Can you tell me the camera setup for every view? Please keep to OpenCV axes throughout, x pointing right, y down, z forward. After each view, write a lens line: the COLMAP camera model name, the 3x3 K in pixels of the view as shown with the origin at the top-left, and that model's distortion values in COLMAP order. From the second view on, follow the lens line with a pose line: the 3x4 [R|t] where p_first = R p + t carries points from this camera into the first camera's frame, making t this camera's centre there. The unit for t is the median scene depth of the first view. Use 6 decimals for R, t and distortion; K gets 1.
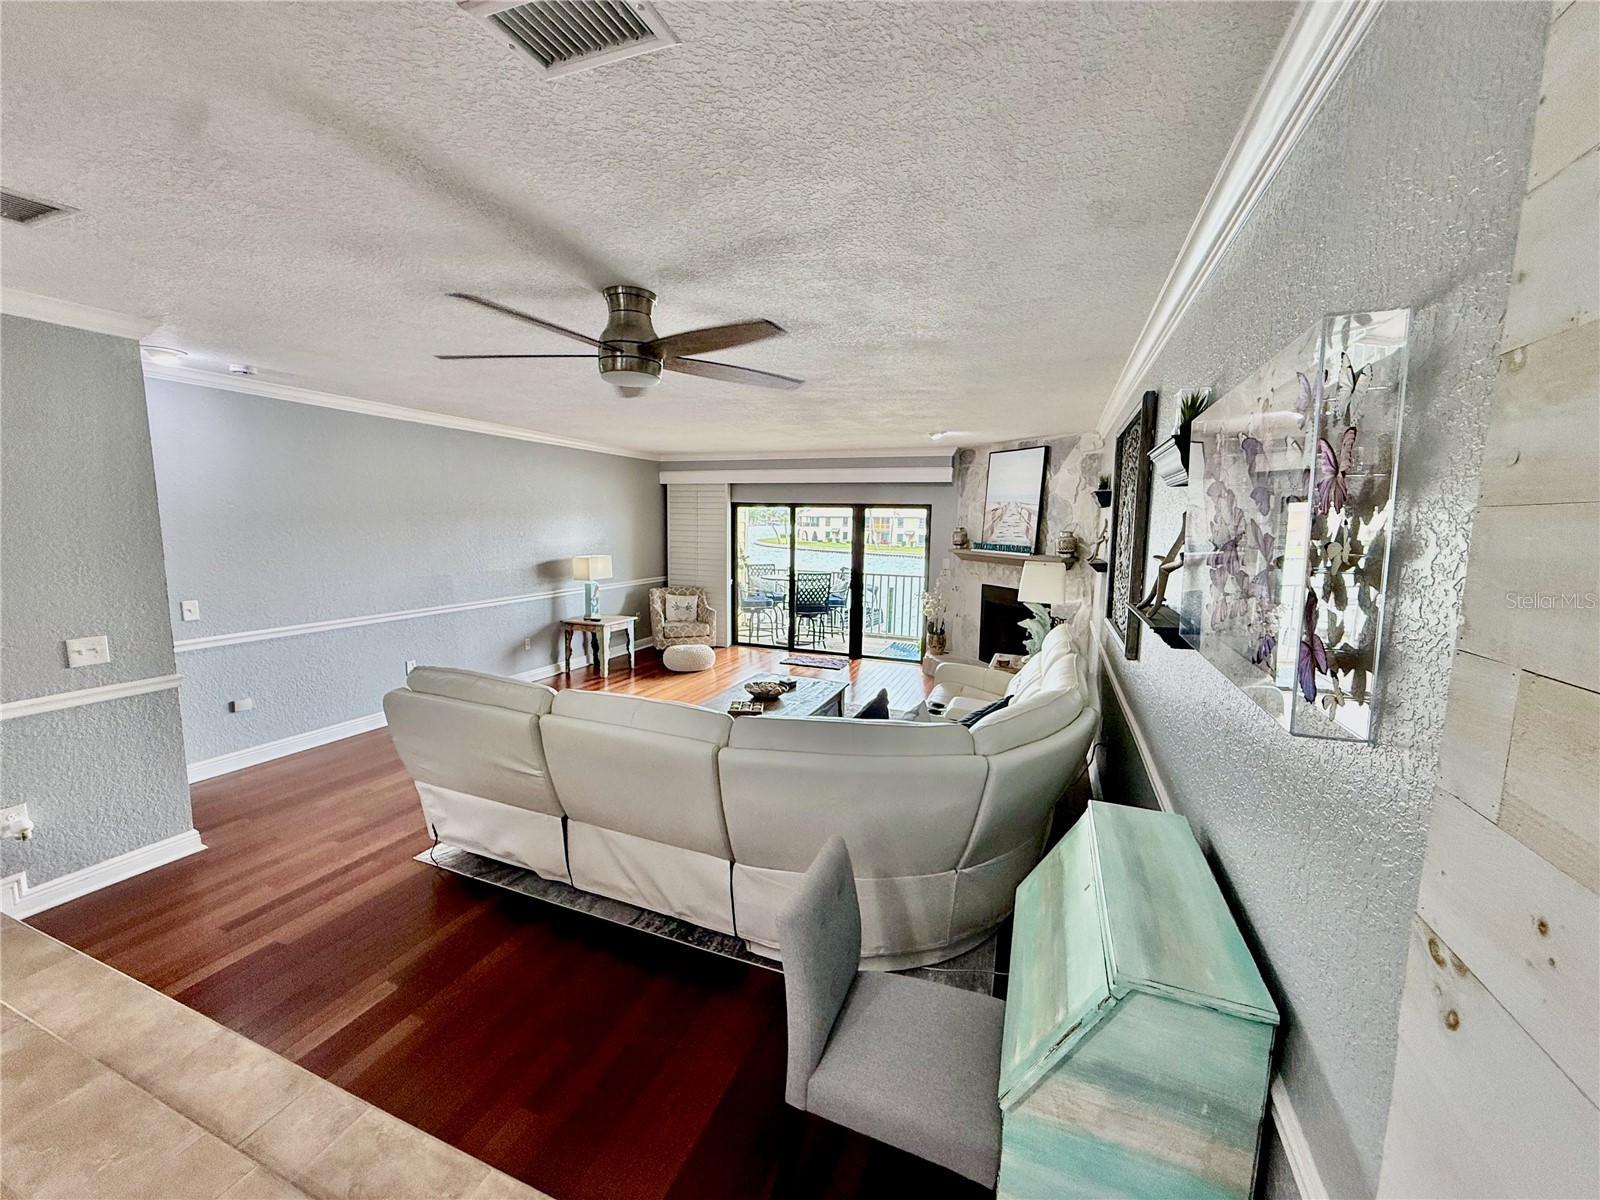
lens RADIAL K [[632.3, 0, 799.2], [0, 632.3, 597.6], [0, 0, 1]] dist [-0.000644, 0.000233]
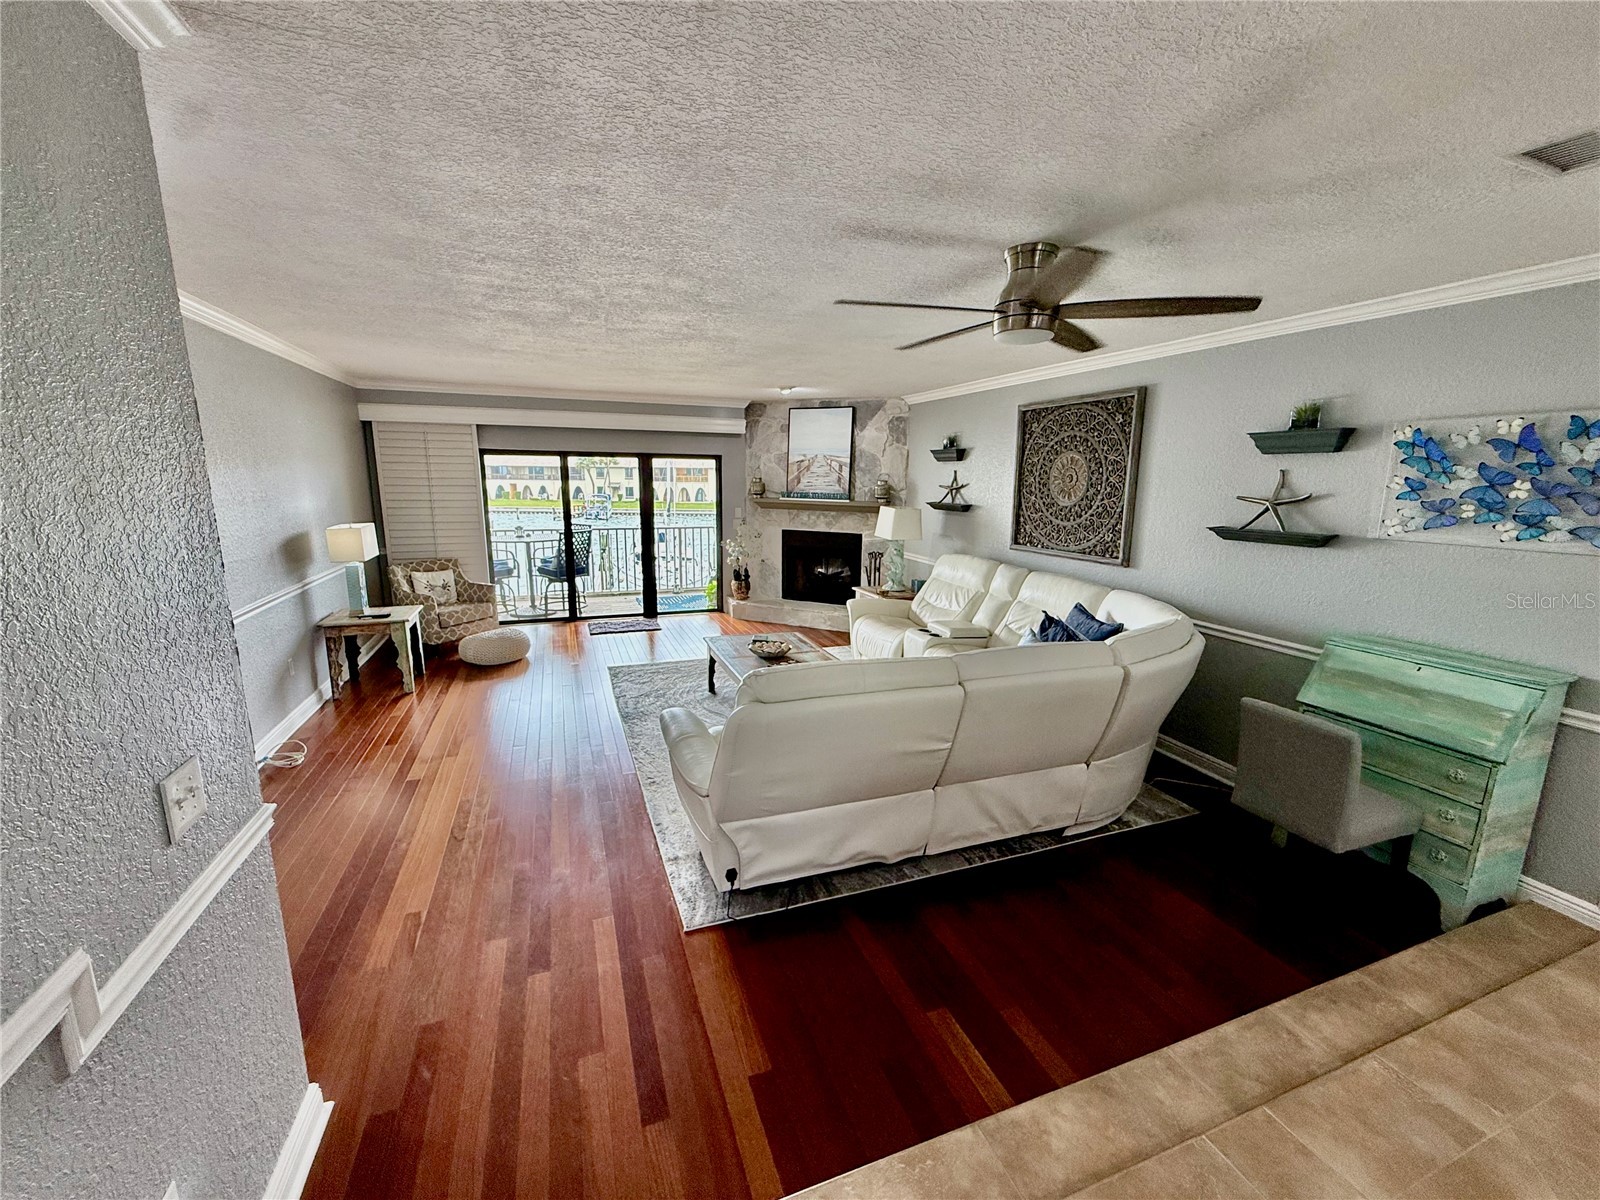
lens RADIAL K [[632.3, 0, 795.3], [0, 632.3, 594.2], [0, 0, 1]] dist [-0.000644, 0.000233]
pose [[0.743066, -0.132010, 0.656069, -0.426165], [0.082049, 0.990926, 0.106459, -0.025093], [-0.664169, -0.025276, 0.747155, 0.160051]]
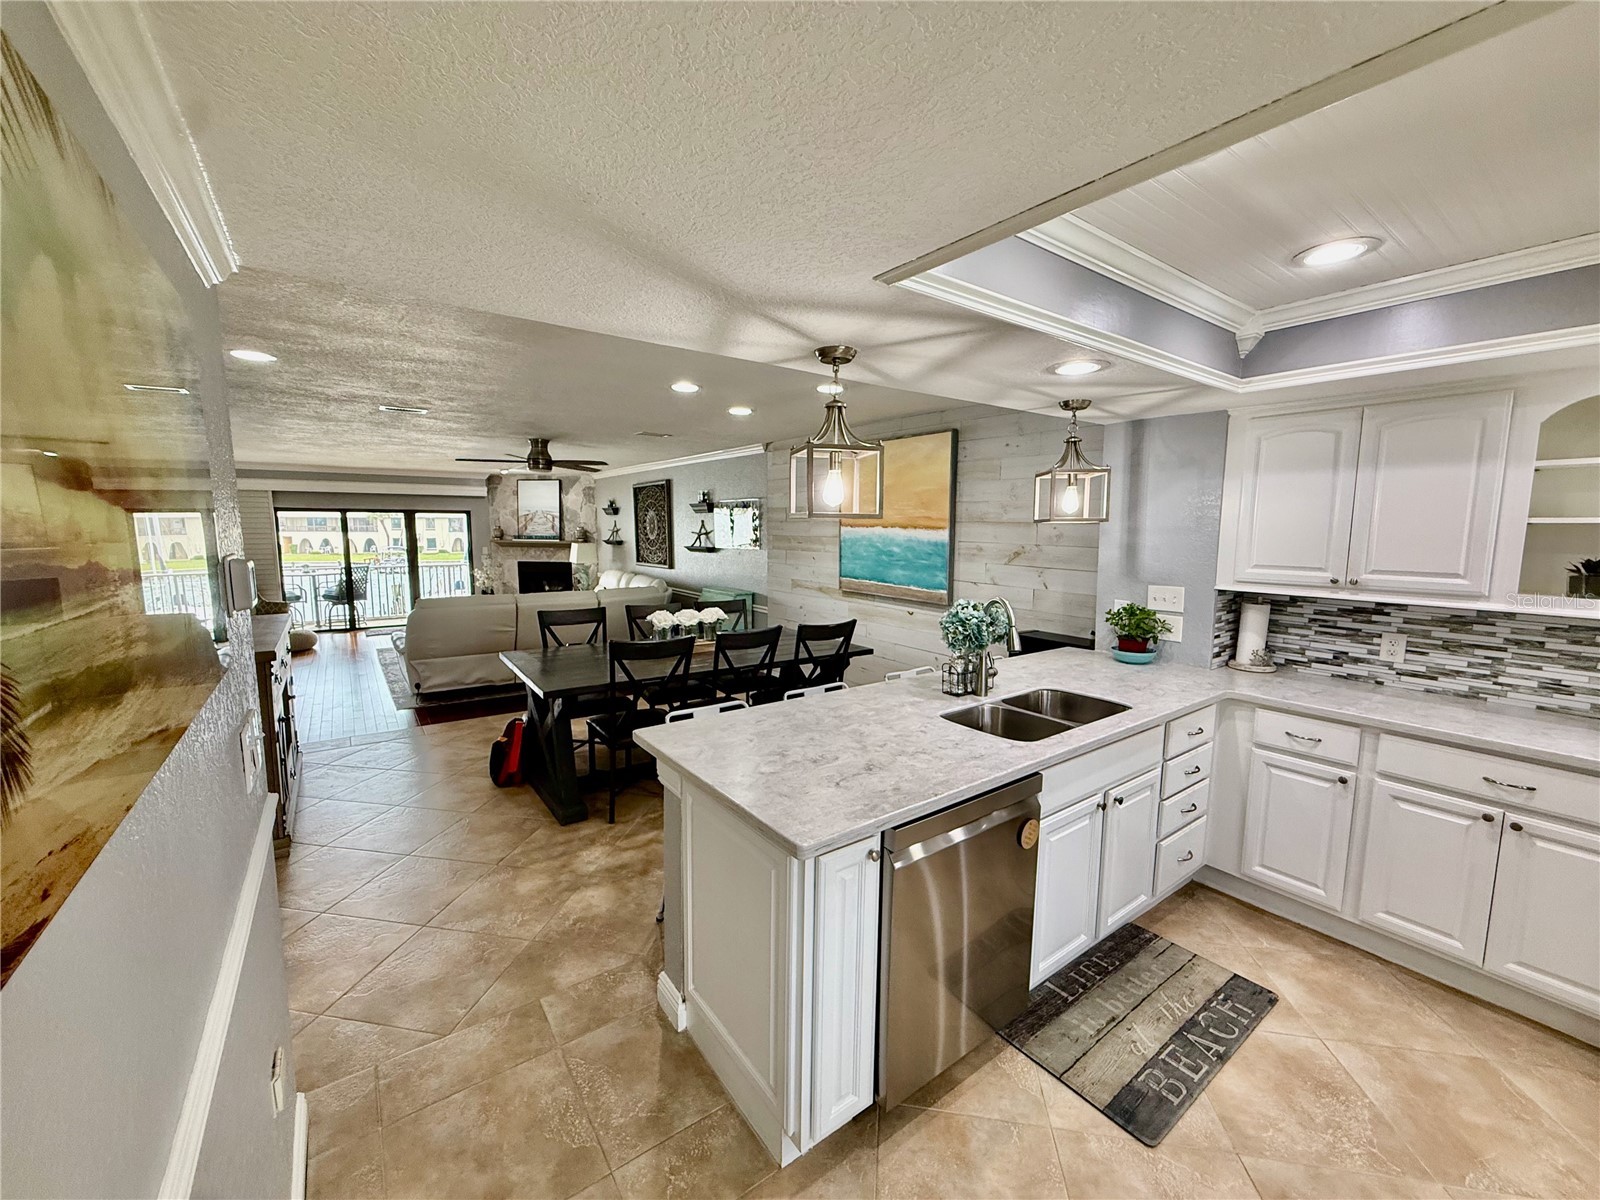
lens RADIAL K [[632.3, 0, 799.4], [0, 632.3, 597.9], [0, 0, 1]] dist [-0.000644, 0.000233]
pose [[0.540595, -0.110607, 0.833980, -0.661283], [0.107246, 0.992292, 0.062085, 0.046827], [-0.834419, 0.055878, 0.548290, -0.457744]]
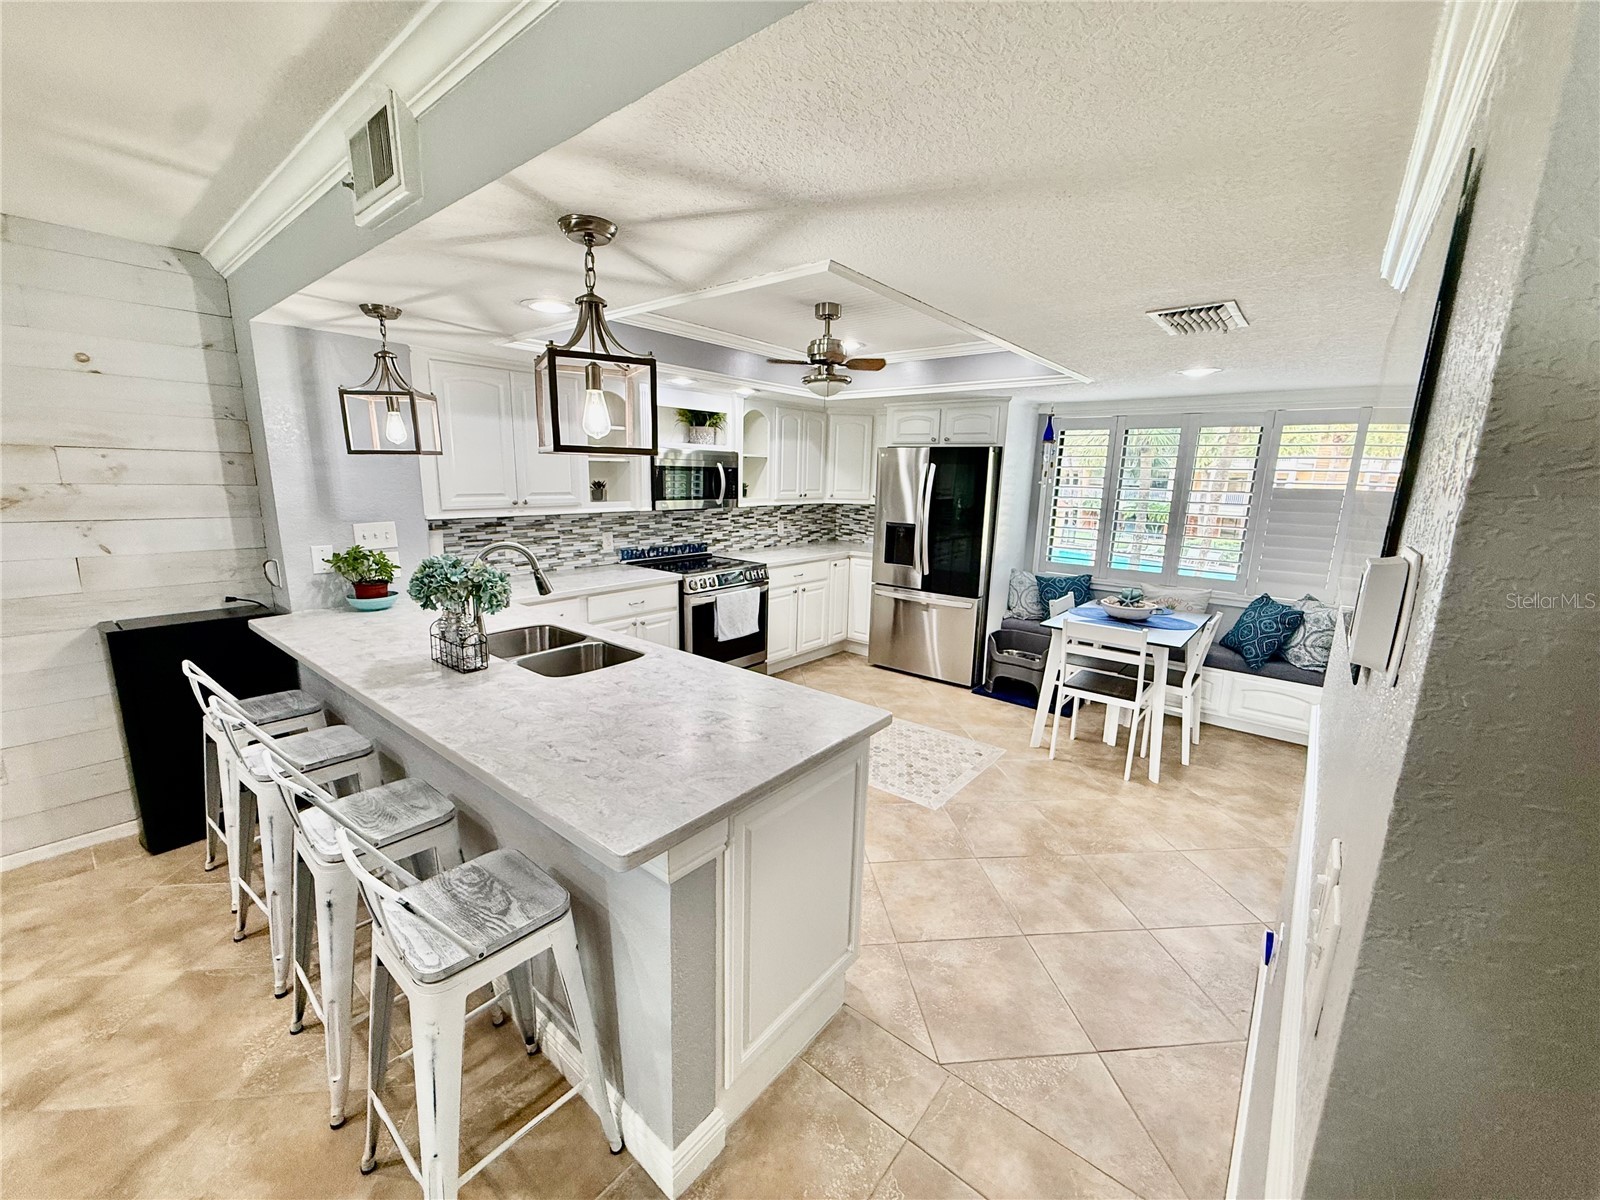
lens RADIAL K [[632.3, 0, 795.8], [0, 632.3, 596.2], [0, 0, 1]] dist [-0.000644, 0.000233]
pose [[-0.948753, -0.098467, 0.300286, -0.174464], [0.001340, 0.948956, 0.315406, -0.119039], [-0.316015, 0.299645, -0.900193, 0.964839]]
